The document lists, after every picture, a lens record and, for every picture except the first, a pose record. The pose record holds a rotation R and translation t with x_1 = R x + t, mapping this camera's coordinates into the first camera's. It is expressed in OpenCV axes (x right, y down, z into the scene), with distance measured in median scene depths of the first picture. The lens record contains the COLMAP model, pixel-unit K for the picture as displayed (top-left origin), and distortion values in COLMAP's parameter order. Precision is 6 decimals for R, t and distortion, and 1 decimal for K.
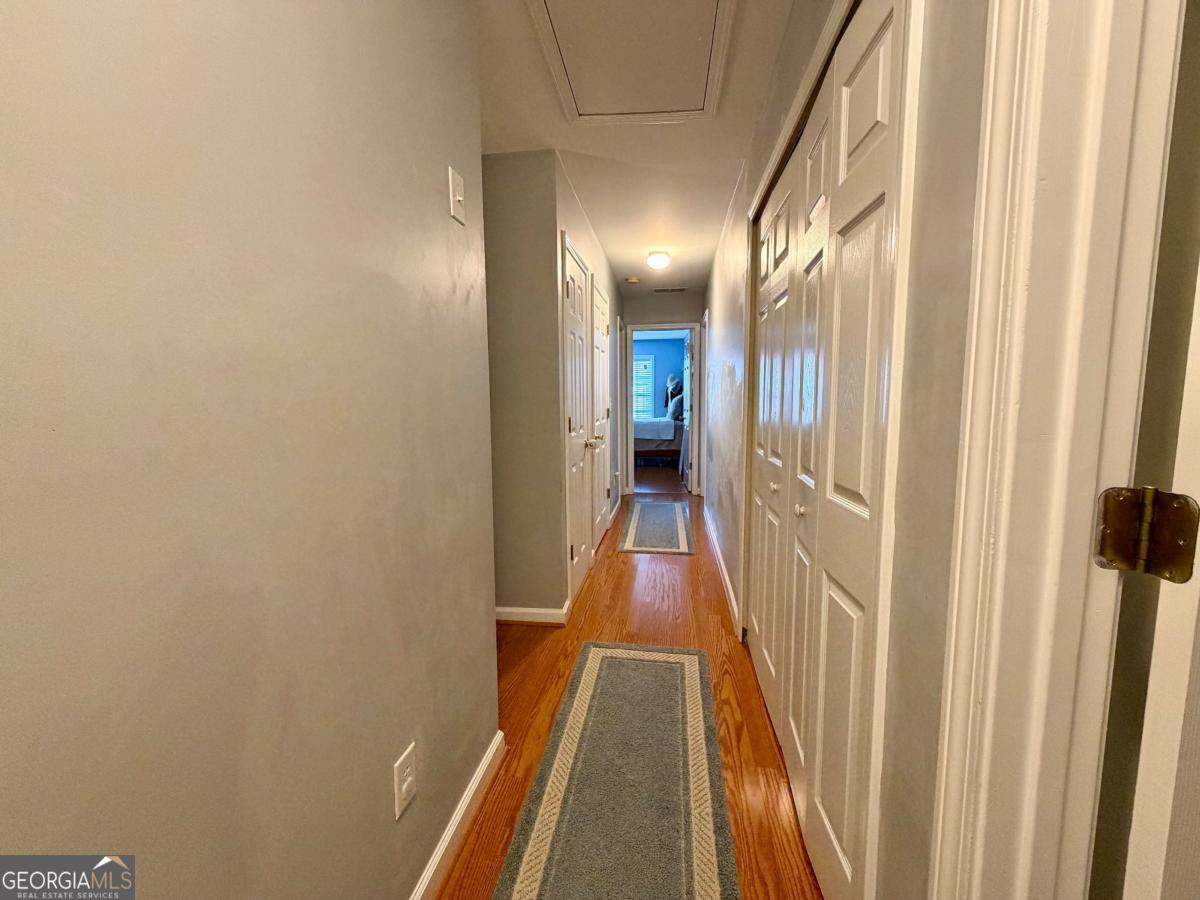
lens RADIAL K [[479.2, 0, 602.0], [0, 479.2, 449.7], [0, 0, 1]] dist [0.000480, 0.000197]
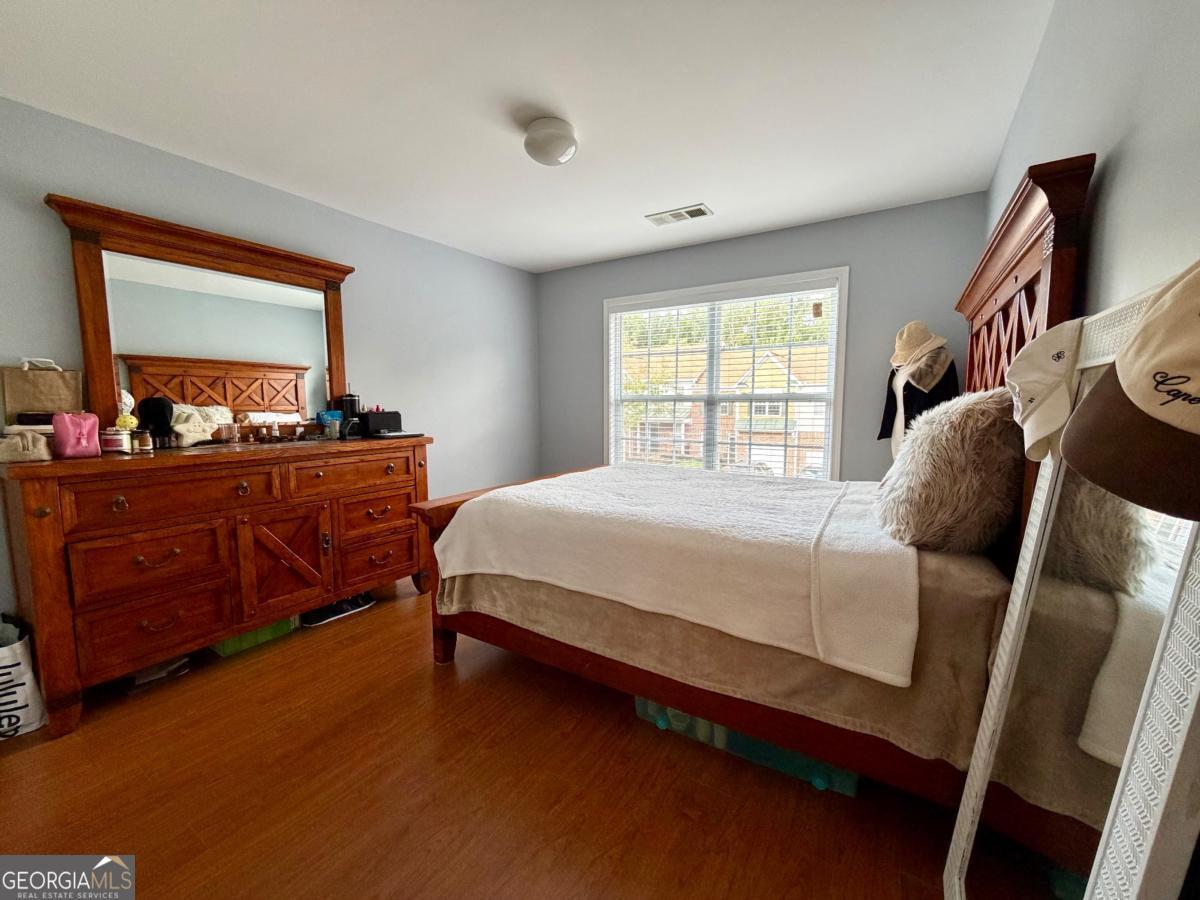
lens RADIAL K [[479.2, 0, 597.0], [0, 479.2, 447.8], [0, 0, 1]] dist [0.000480, 0.000197]
pose [[0.908487, 0.041338, -0.415863, 0.104676], [-0.042746, 0.999068, 0.005930, -0.083946], [0.415720, 0.012389, 0.909408, 0.720690]]
